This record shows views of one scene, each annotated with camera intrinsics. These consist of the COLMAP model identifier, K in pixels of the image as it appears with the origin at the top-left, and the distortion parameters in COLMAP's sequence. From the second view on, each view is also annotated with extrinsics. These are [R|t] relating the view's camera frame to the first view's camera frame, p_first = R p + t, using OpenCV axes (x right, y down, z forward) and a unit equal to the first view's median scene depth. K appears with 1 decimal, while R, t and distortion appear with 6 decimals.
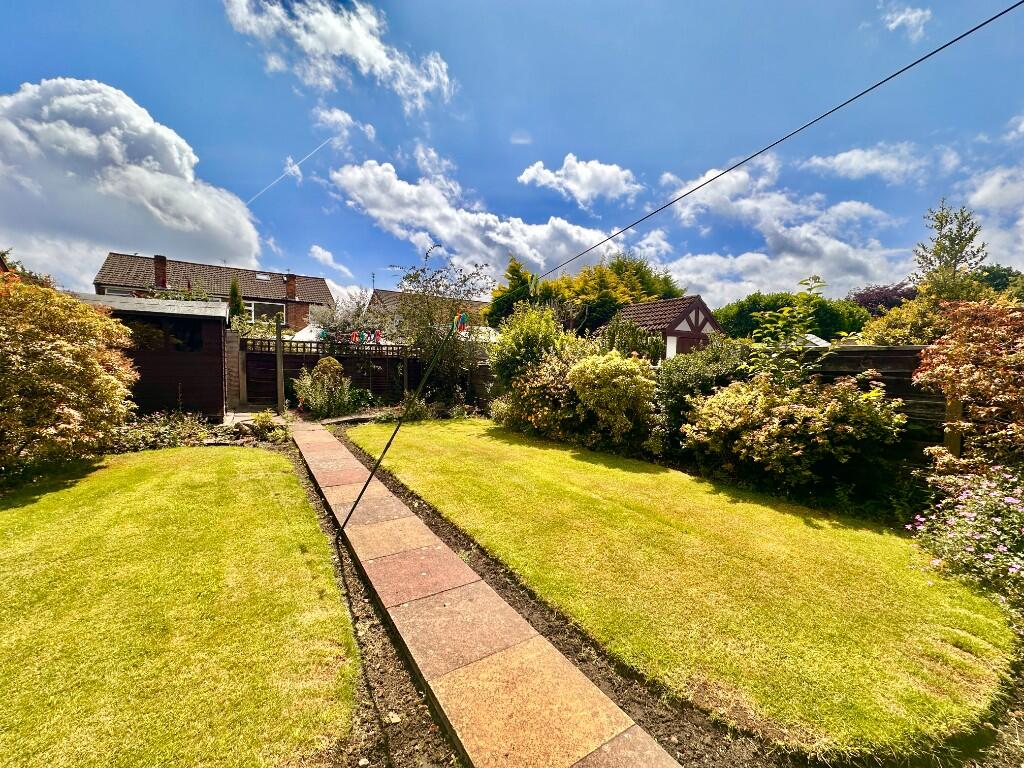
lens RADIAL K [[409.5, 0, 513.2], [0, 409.5, 412.6], [0, 0, 1]] dist [0.012465, -0.013351]
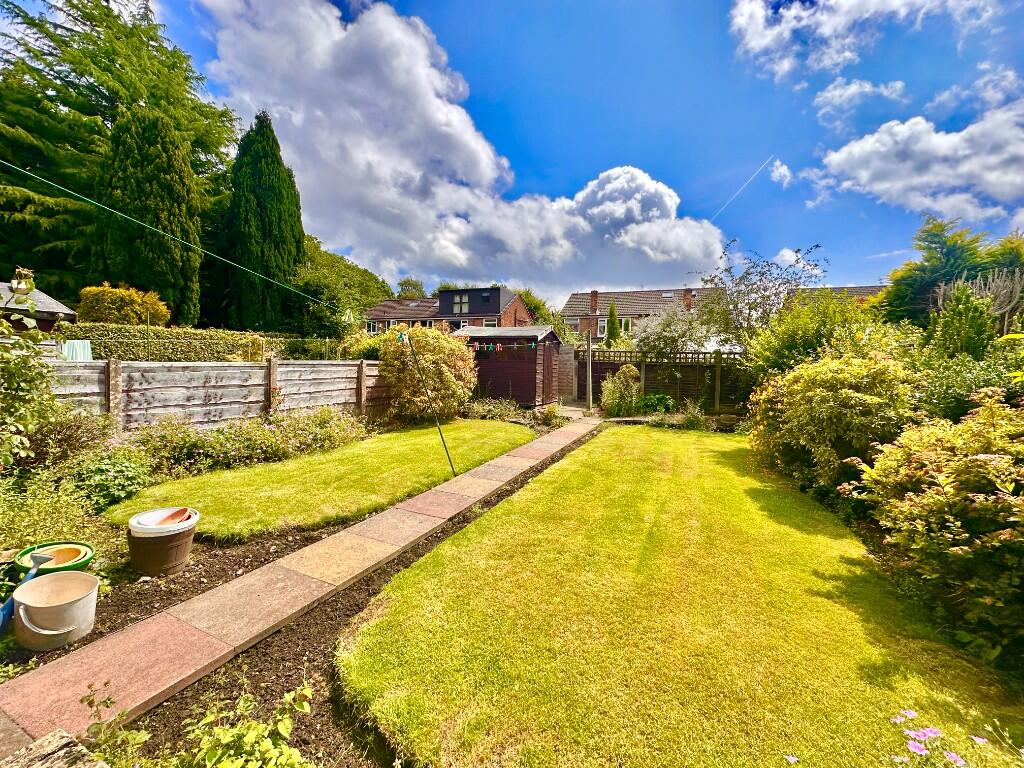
lens RADIAL K [[428.6, 0, 515.8], [0, 428.6, 385.6], [0, 0, 1]] dist [0.000814, -0.000290]
pose [[0.520486, 0.037371, -0.853052, 0.423262], [-0.115062, 0.992999, -0.026703, -0.009188], [0.846082, 0.112053, 0.521142, 0.132613]]
